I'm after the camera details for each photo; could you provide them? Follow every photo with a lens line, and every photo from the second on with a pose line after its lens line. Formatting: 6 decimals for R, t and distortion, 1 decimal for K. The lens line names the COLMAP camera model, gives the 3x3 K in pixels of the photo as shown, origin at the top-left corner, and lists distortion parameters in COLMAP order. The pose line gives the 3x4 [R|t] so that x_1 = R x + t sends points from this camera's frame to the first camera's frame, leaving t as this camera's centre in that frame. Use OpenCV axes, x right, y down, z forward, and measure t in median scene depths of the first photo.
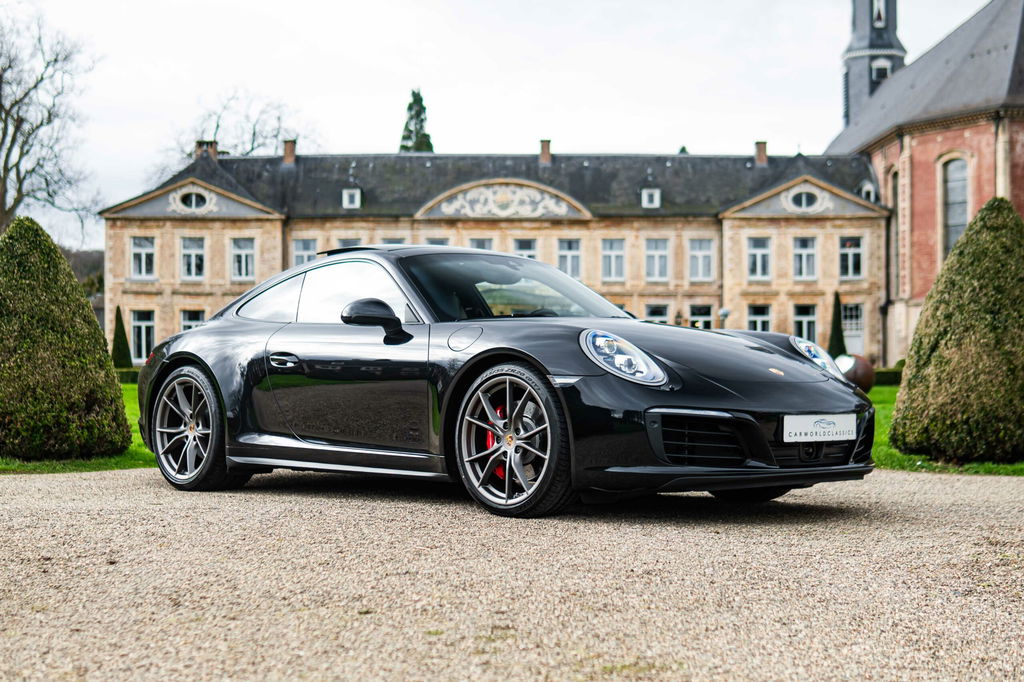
lens RADIAL K [[1592.0, 0, 503.3], [0, 1592.0, 340.3], [0, 0, 1]] dist [-0.048091, -0.076364]
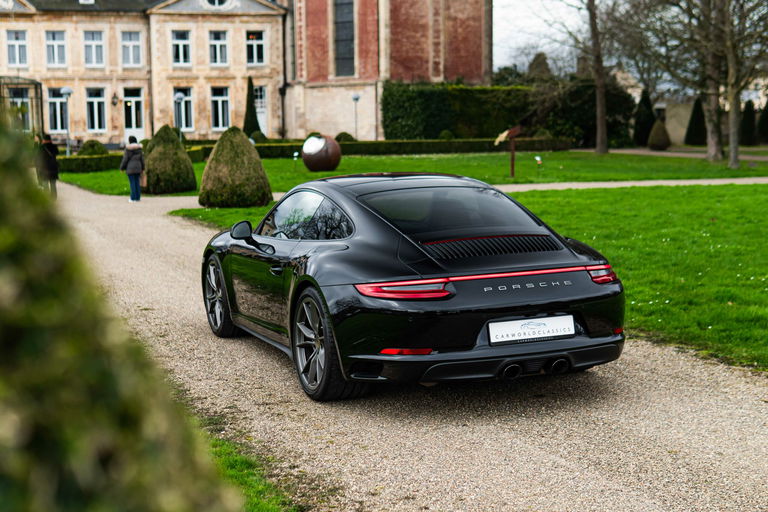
lens RADIAL K [[1152.1, 0, 361.7], [0, 1152.1, 257.8], [0, 0, 1]] dist [-0.019504, -0.211679]
pose [[0.928587, -0.057581, 0.366620, -0.039963], [0.009304, 0.991192, 0.132109, -0.008092], [-0.370998, -0.119264, 0.920943, 0.131865]]
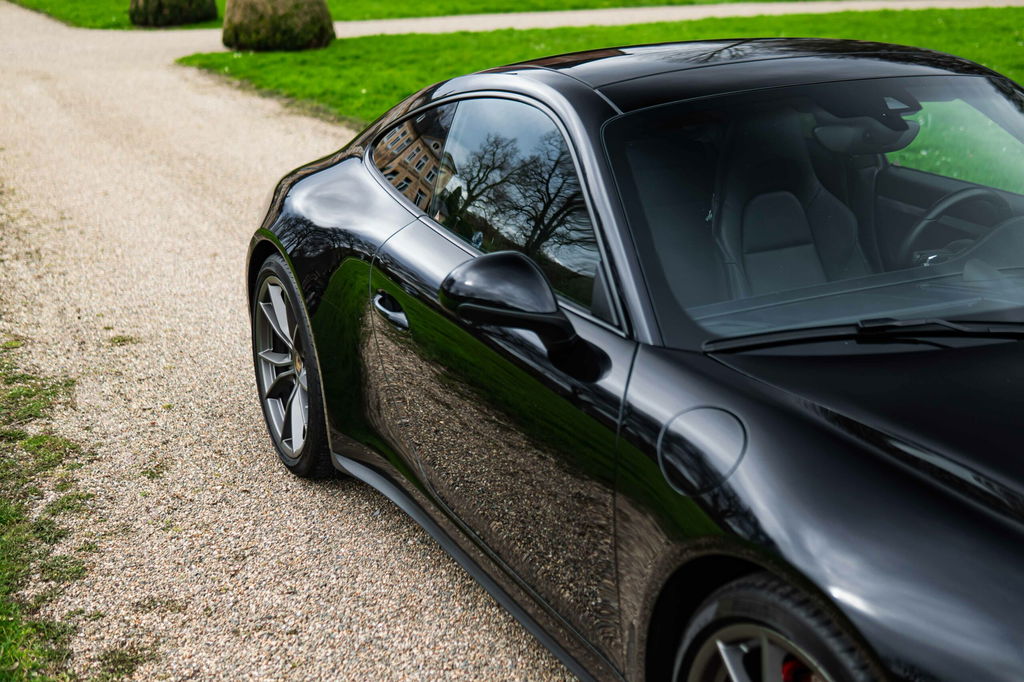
lens RADIAL K [[1351.1, 0, 533.3], [0, 1351.1, 314.3], [0, 0, 1]] dist [-0.042751, -0.093596]
pose [[0.894020, -0.139327, 0.425812, -0.025594], [0.007947, 0.955199, 0.295858, -0.006491], [-0.447956, -0.261119, 0.855074, 0.192377]]
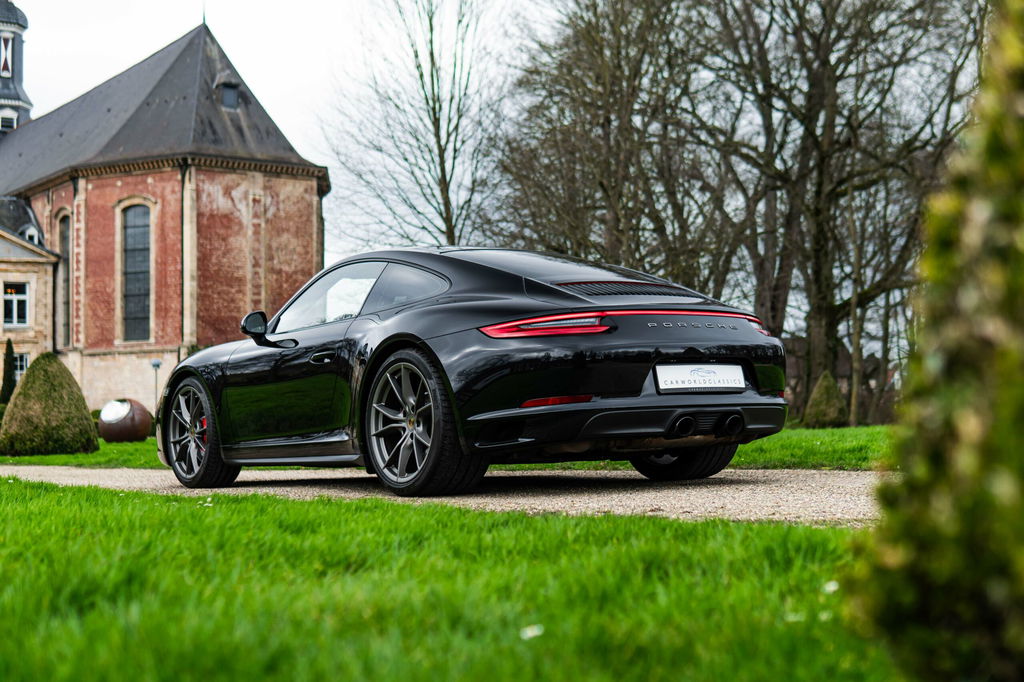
lens RADIAL K [[1452.5, 0, 516.2], [0, 1452.5, 327.3], [0, 0, 1]] dist [-0.031966, -0.137089]
pose [[0.799597, 0.025325, 0.600003, -0.056364], [0.007177, 0.998636, -0.051716, 0.007794], [-0.600494, 0.045658, 0.798325, 0.141067]]
